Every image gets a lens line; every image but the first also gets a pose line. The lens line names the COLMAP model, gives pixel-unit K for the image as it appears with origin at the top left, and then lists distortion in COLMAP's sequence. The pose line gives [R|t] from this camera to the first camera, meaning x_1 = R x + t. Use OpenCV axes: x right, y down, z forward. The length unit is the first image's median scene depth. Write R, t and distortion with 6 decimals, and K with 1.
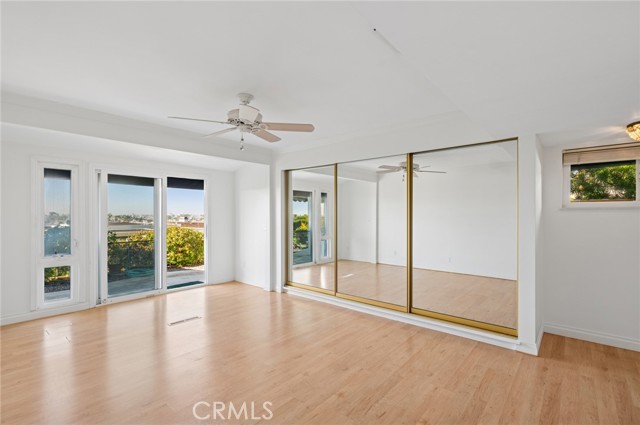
lens RADIAL K [[297.9, 0, 321.1], [0, 297.9, 213.1], [0, 0, 1]] dist [0.005087, -0.000020]
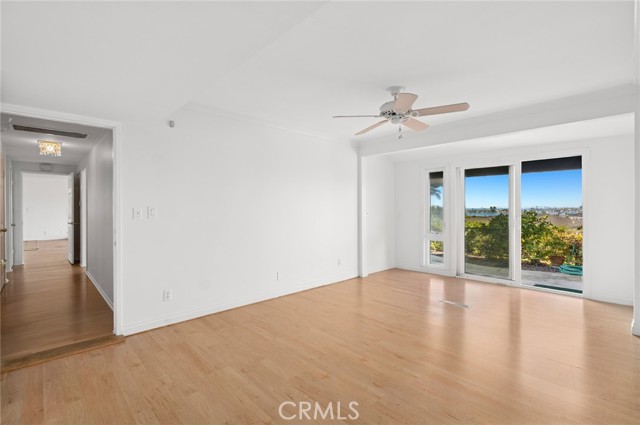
lens RADIAL K [[297.9, 0, 321.1], [0, 297.9, 212.0], [0, 0, 1]] dist [0.005087, -0.000020]
pose [[-0.106627, 0.008282, -0.994265, 0.542928], [0.011302, 0.999911, 0.007117, 0.022160], [0.994235, -0.010478, -0.106711, 0.557688]]
